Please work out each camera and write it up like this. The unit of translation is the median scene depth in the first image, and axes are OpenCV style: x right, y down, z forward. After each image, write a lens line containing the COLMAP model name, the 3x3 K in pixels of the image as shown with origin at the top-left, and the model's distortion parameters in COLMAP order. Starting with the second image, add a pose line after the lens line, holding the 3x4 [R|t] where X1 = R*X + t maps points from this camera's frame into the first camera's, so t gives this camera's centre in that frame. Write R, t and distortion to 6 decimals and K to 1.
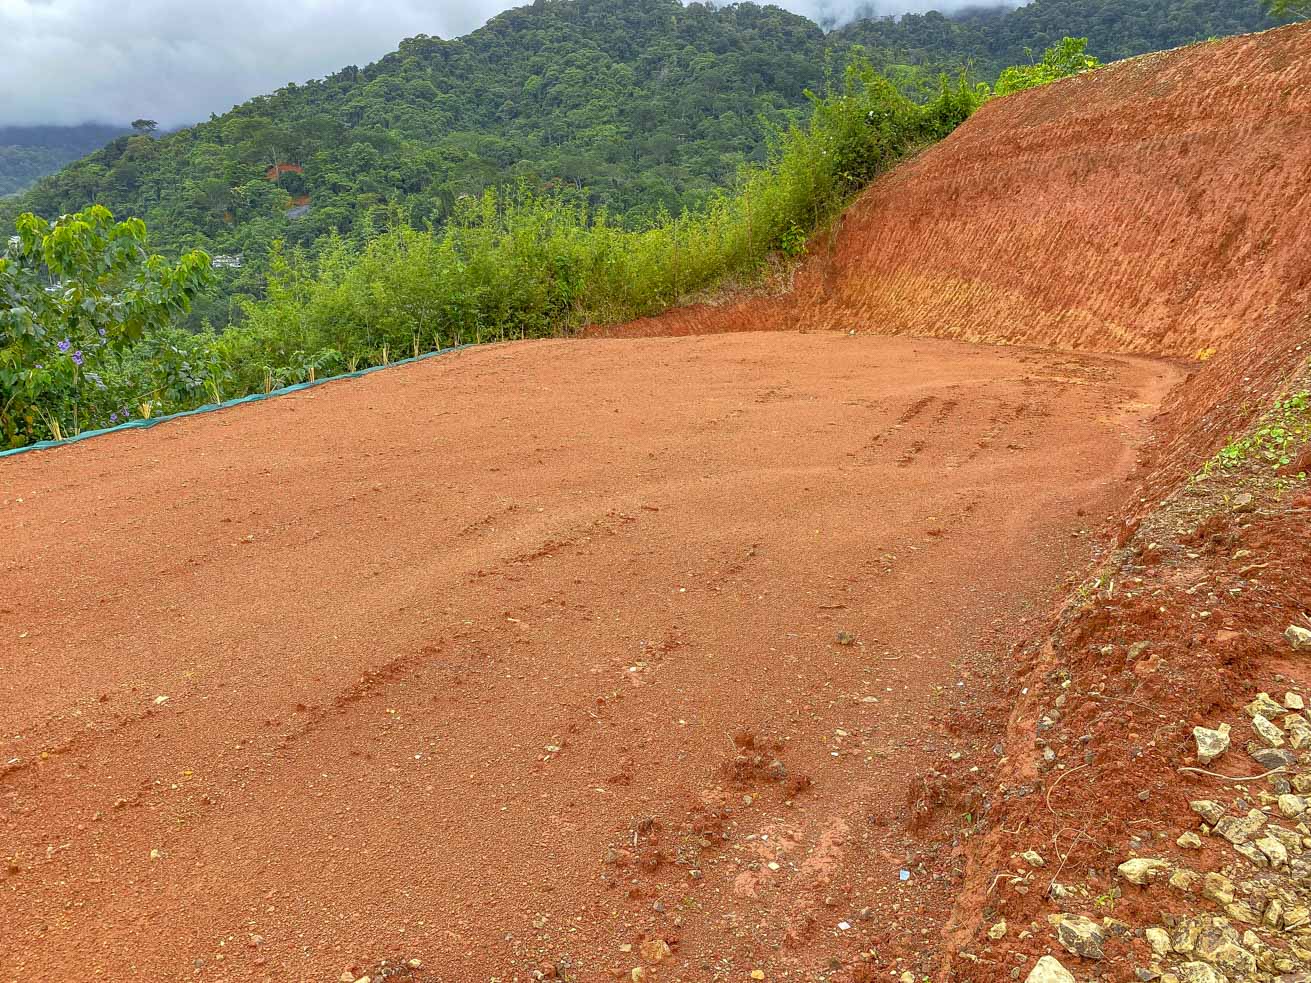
lens RADIAL K [[995.8, 0, 655.5], [0, 995.8, 491.5], [0, 0, 1]] dist [-0.004850, 0.007226]
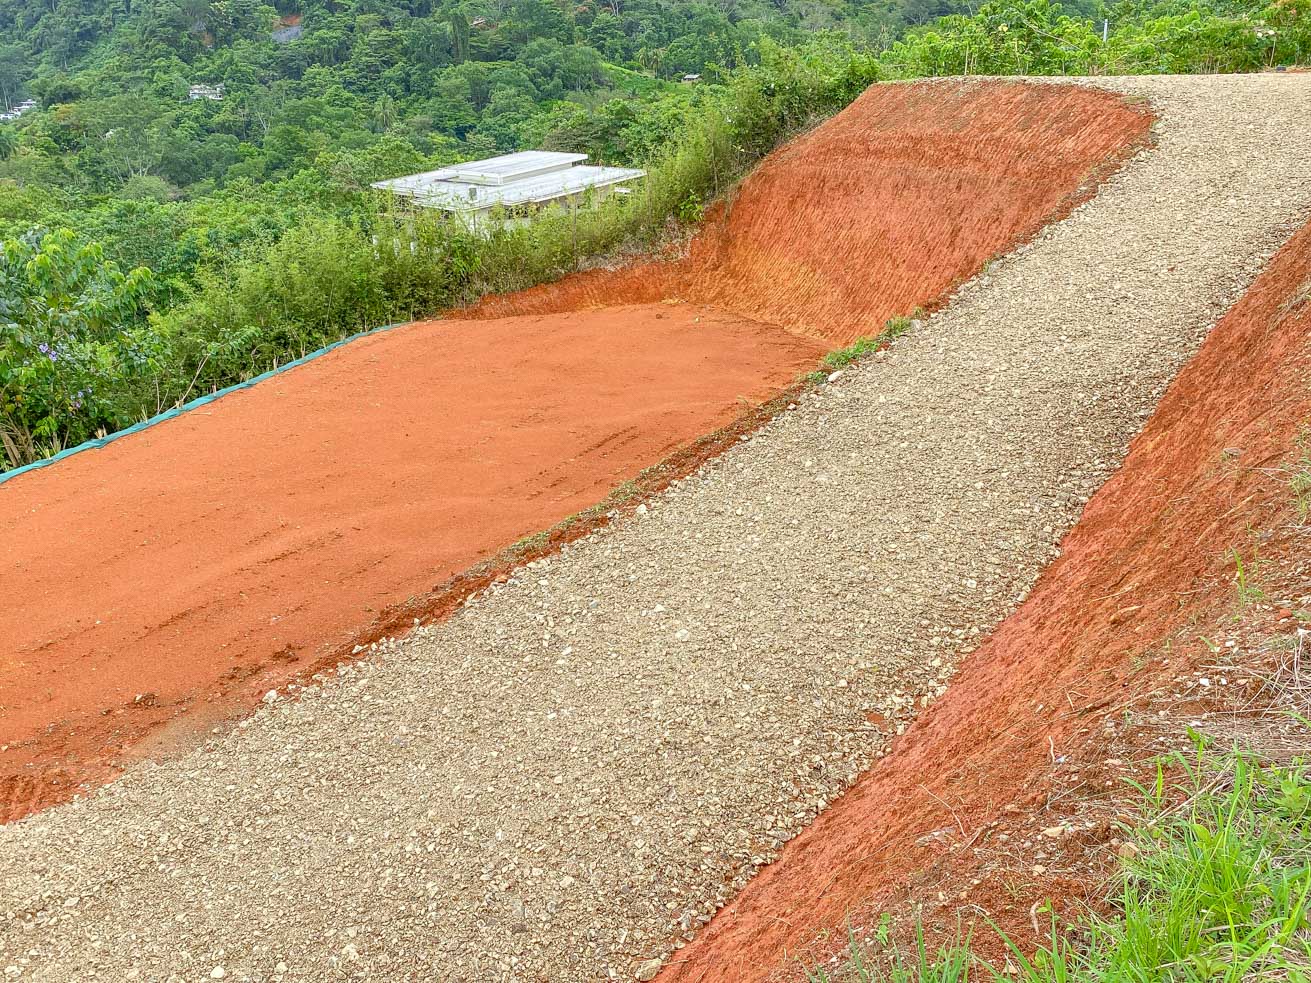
lens RADIAL K [[1181.3, 0, 662.1], [0, 1181.3, 492.2], [0, 0, 1]] dist [-0.007063, -0.011924]
pose [[0.998473, 0.038959, -0.039172, 0.173405], [-0.034732, 0.994040, 0.103337, -0.079644], [0.042964, -0.101819, 0.993875, -0.315566]]
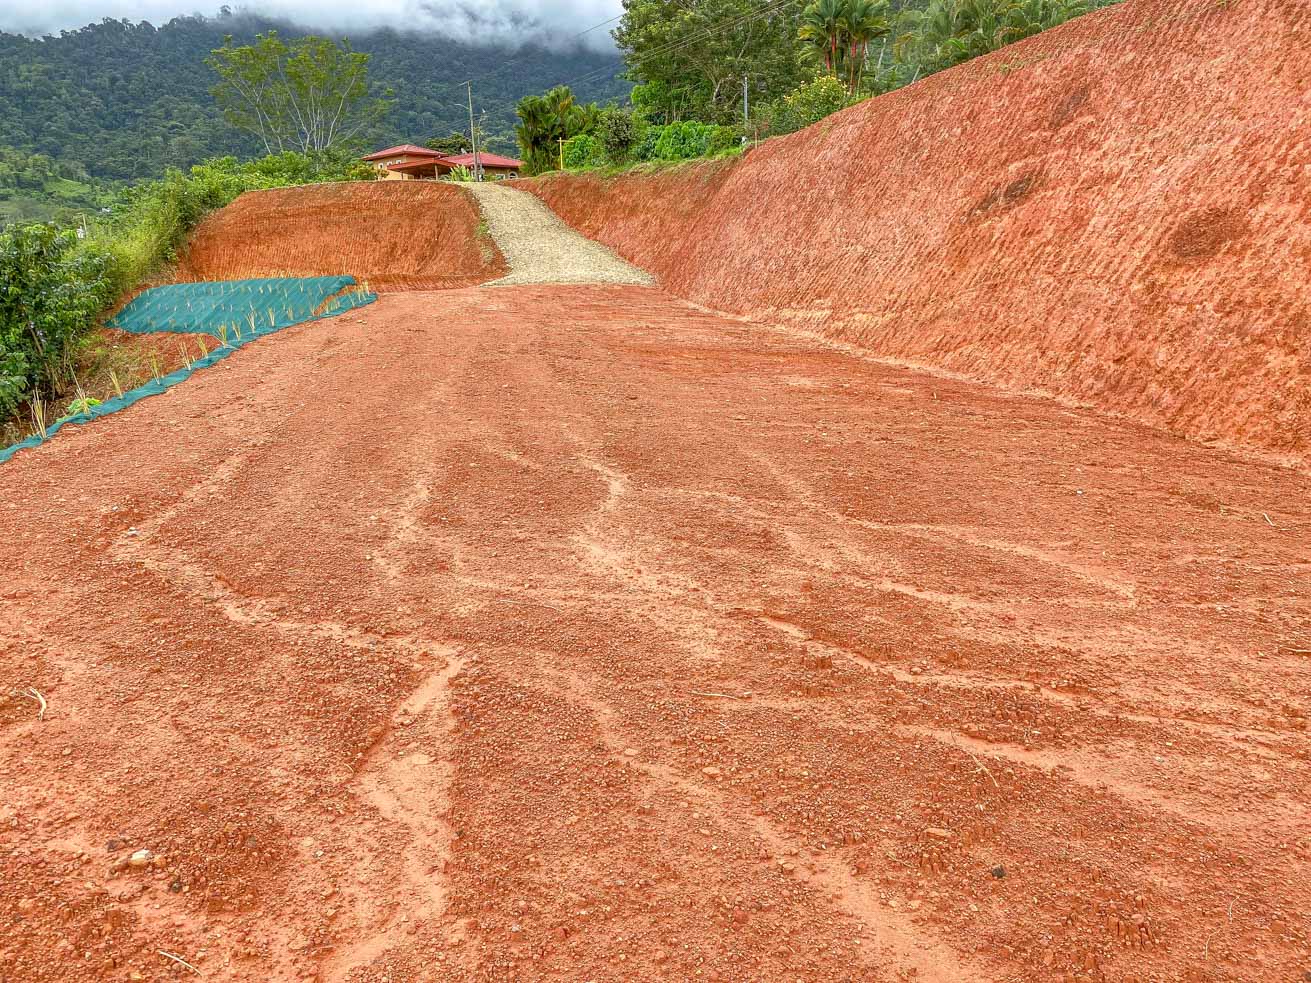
lens RADIAL K [[1072.8, 0, 660.4], [0, 1072.8, 503.1], [0, 0, 1]] dist [-0.005986, 0.007626]
pose [[0.549323, -0.170585, 0.818013, -1.176863], [0.222188, 0.973518, 0.053807, 0.335130], [-0.805529, 0.152196, 0.572678, -0.942632]]
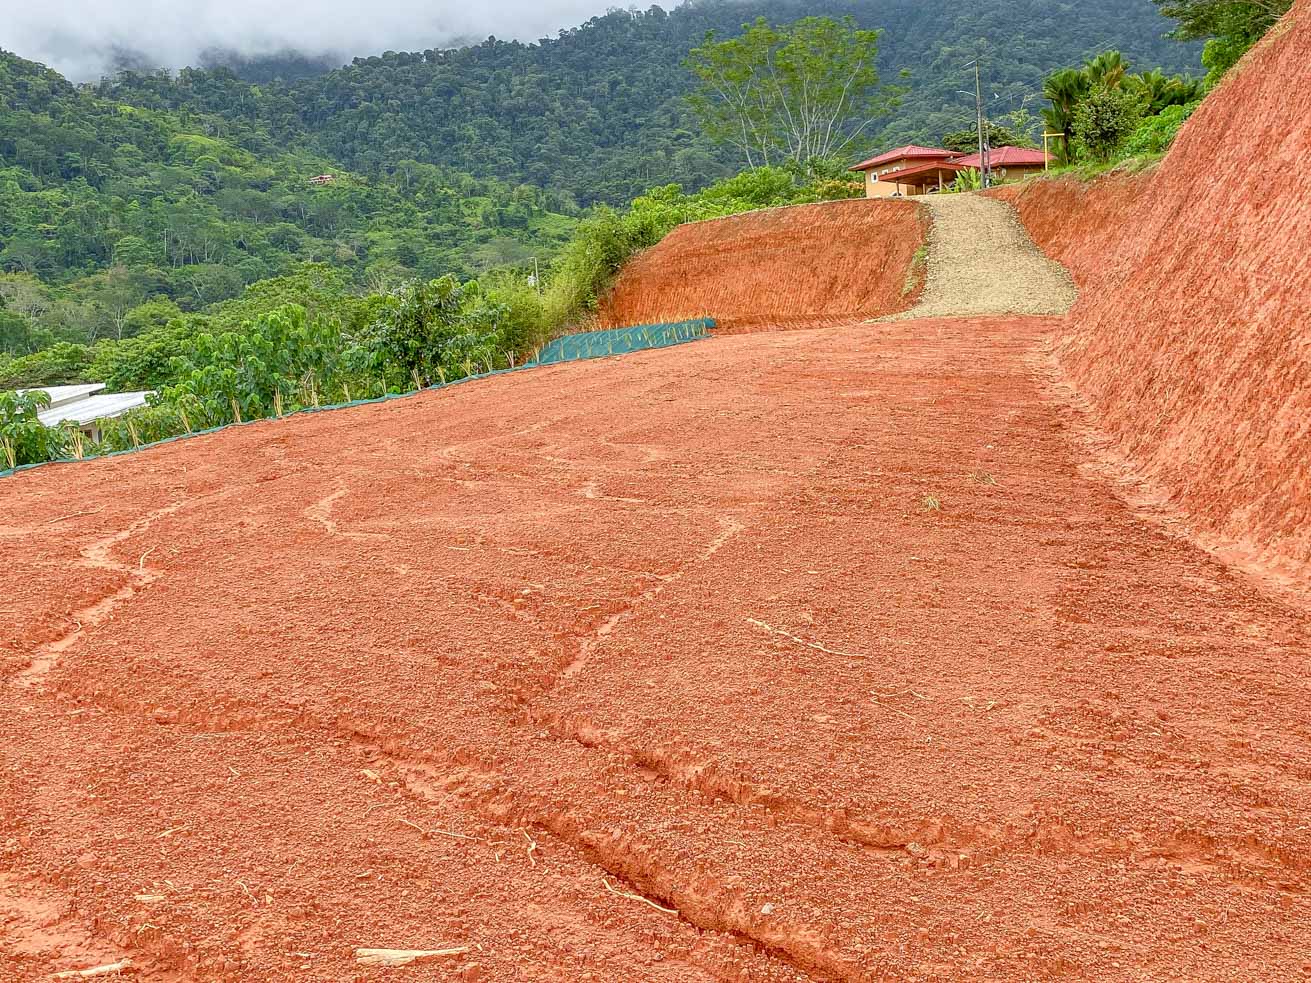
lens RADIAL K [[1583.5, 0, 597.2], [0, 1583.5, 494.9], [0, 0, 1]] dist [0.217699, -0.657823]
pose [[0.868728, -0.076510, 0.489344, -1.266019], [0.161885, 0.977595, -0.134543, 0.461963], [-0.468086, 0.196099, 0.861650, -1.359402]]
